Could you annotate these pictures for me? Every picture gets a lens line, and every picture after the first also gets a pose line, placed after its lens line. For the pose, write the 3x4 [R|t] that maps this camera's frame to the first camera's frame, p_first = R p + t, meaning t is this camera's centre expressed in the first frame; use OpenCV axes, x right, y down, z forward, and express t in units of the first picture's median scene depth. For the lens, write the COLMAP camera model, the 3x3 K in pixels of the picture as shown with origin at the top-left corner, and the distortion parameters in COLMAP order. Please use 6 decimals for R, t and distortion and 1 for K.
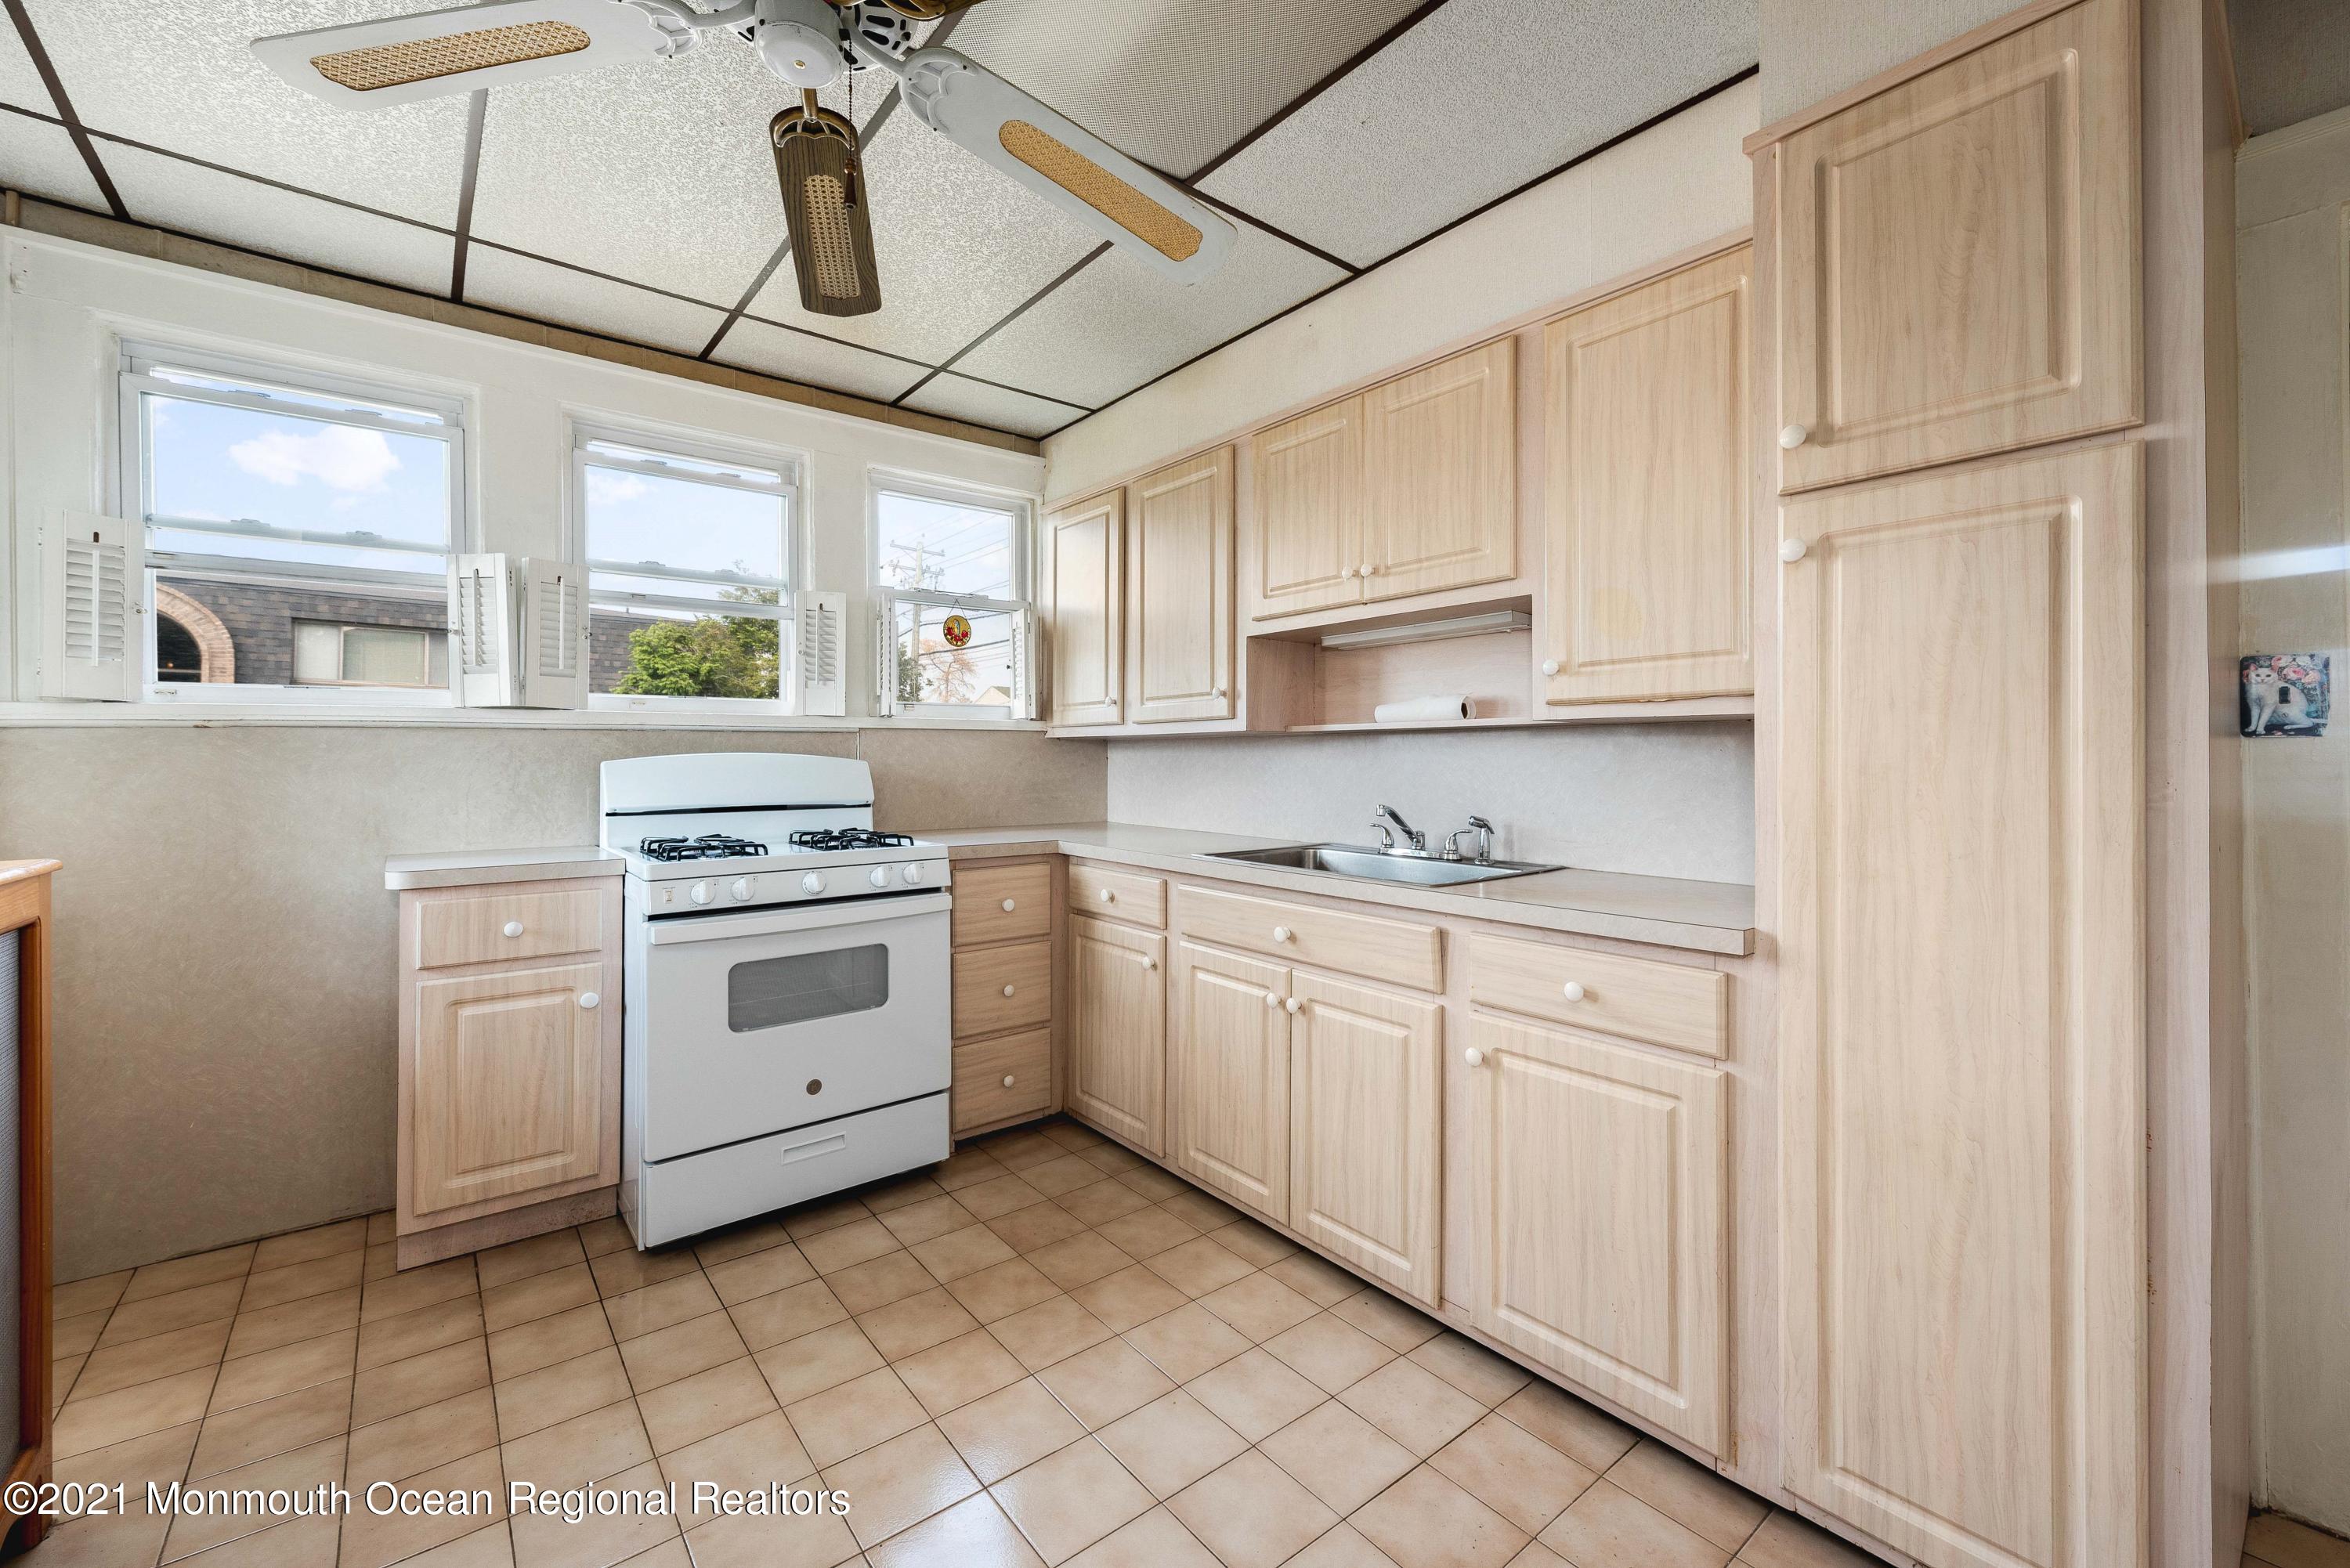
lens RADIAL K [[931.9, 0, 1178.6], [0, 931.9, 770.0], [0, 0, 1]] dist [0.001017, 0.000121]
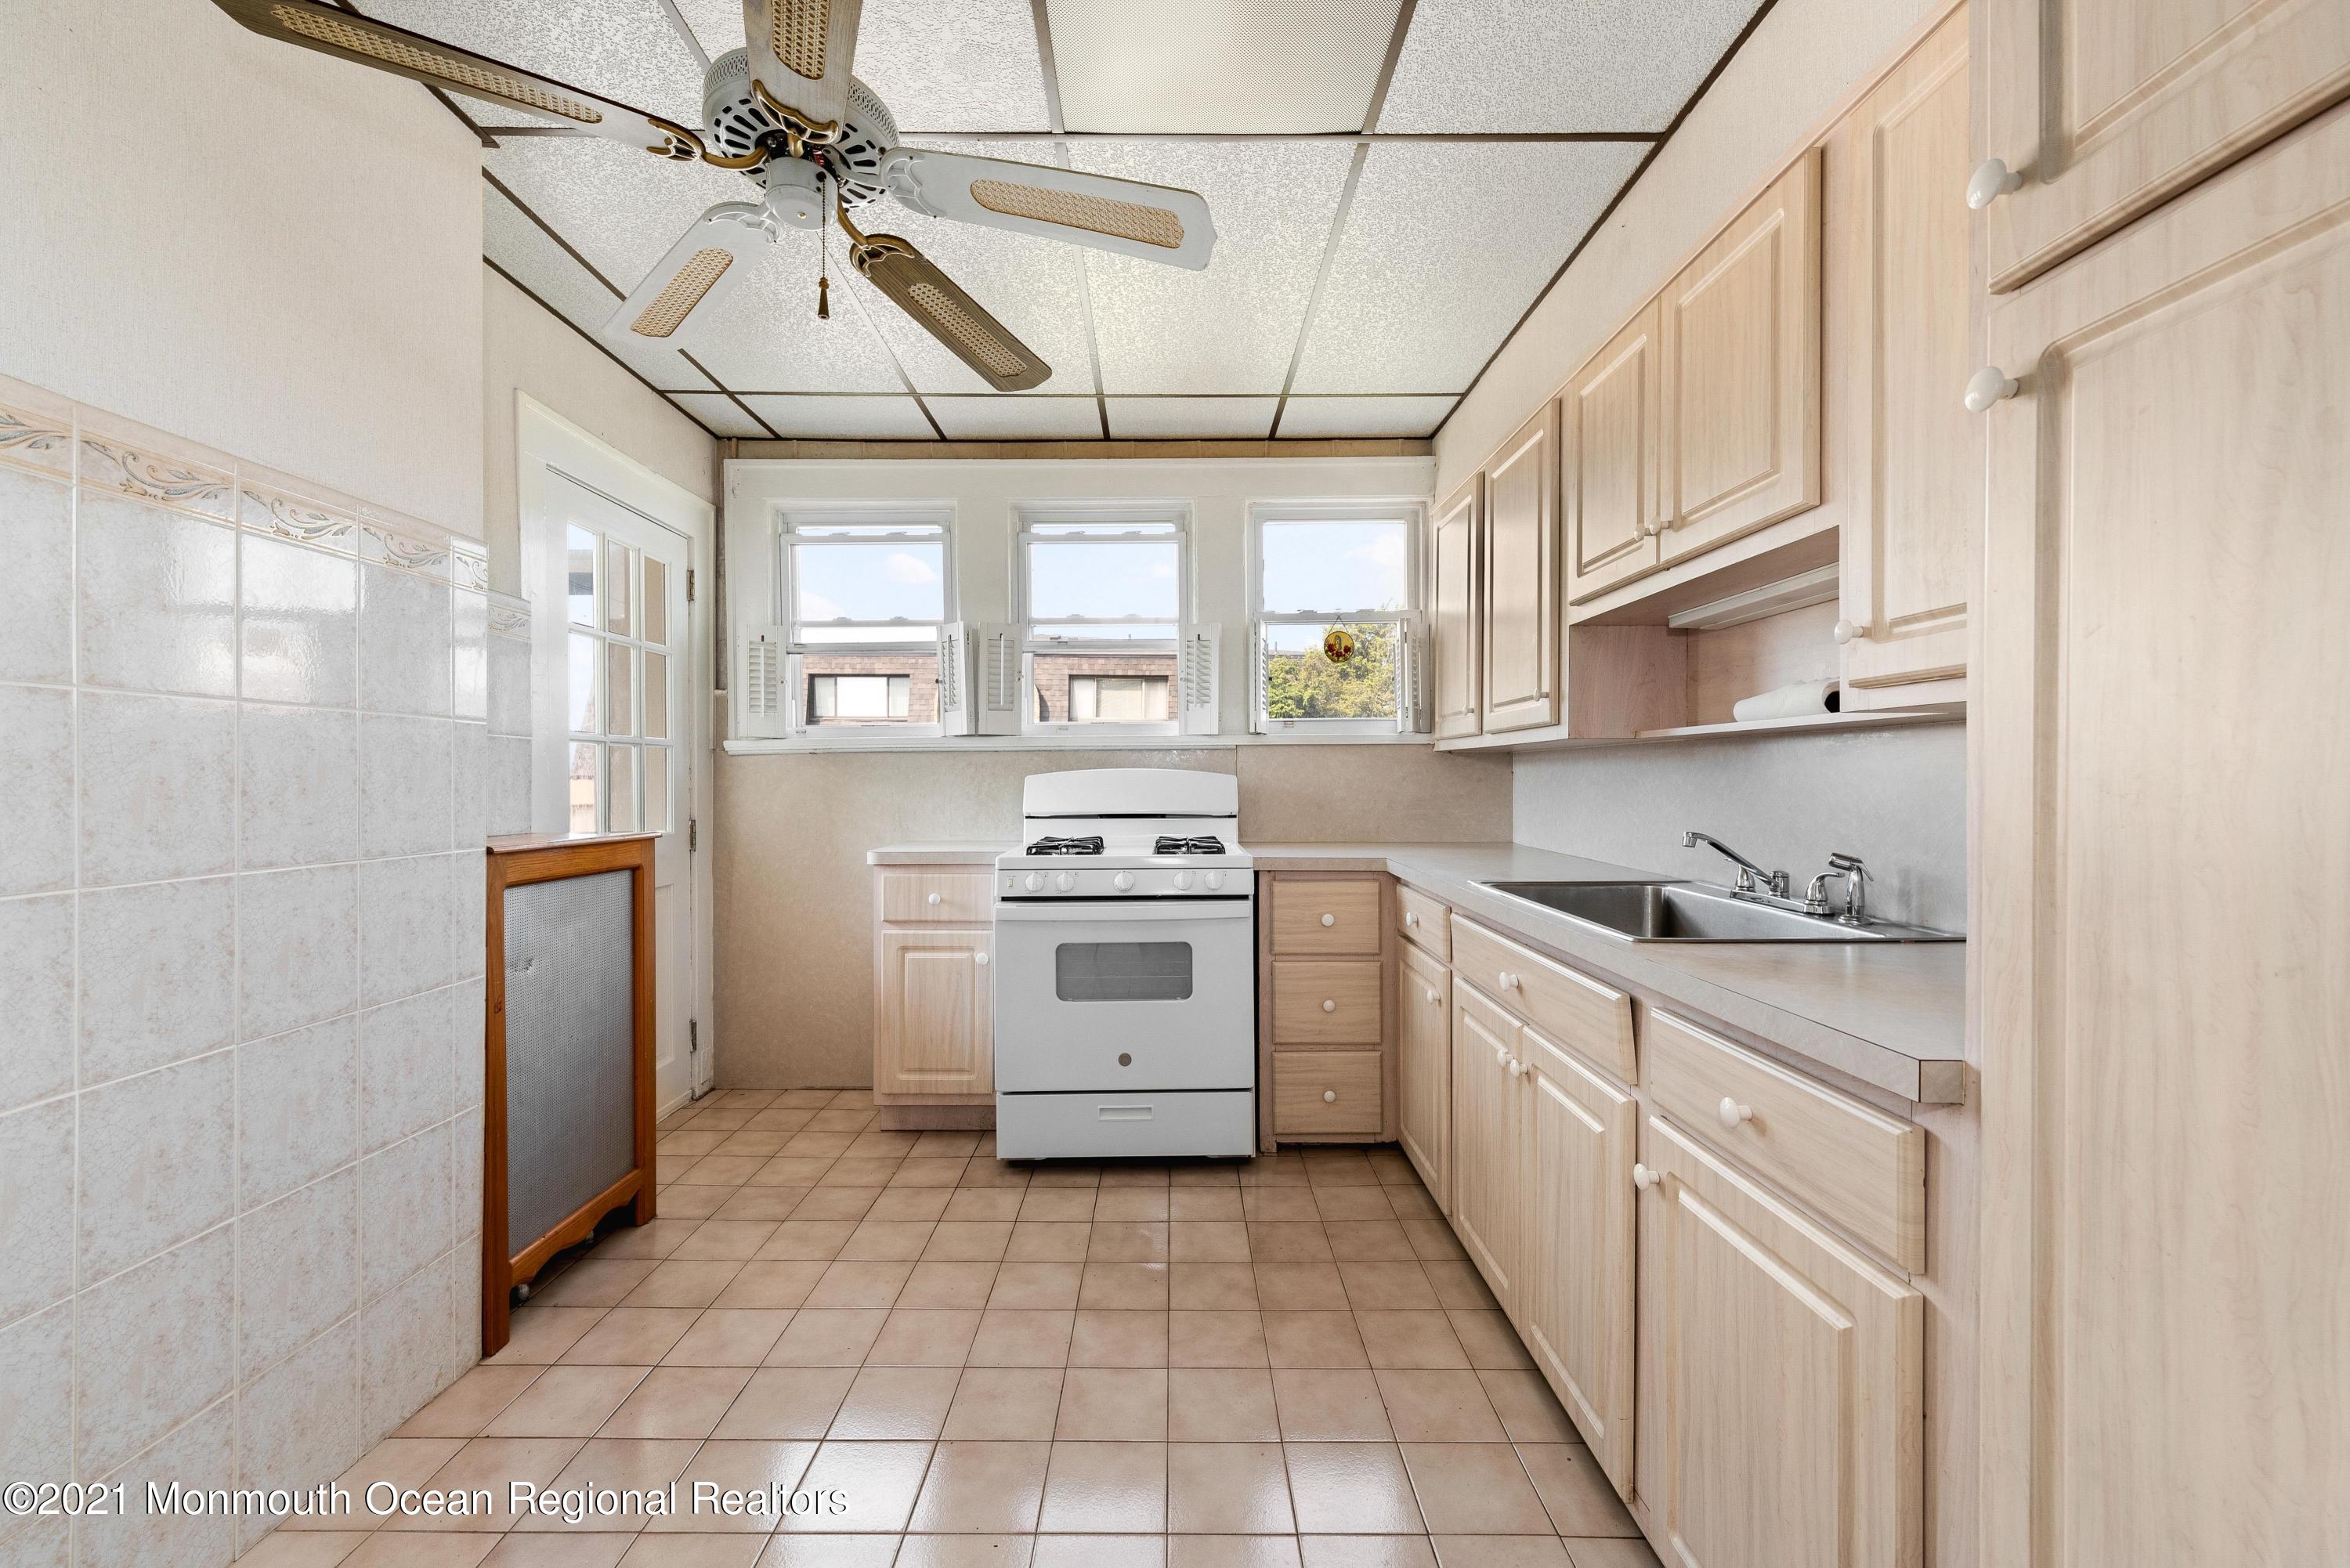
lens RADIAL K [[918.0, 0, 1174.1], [0, 918.0, 792.3], [0, 0, 1]] dist [0.007802, -0.004732]
pose [[0.786115, 0.010661, -0.617988, 0.350803], [-0.006601, 0.999939, 0.008854, 0.001257], [0.618045, -0.002881, 0.786137, 0.151902]]
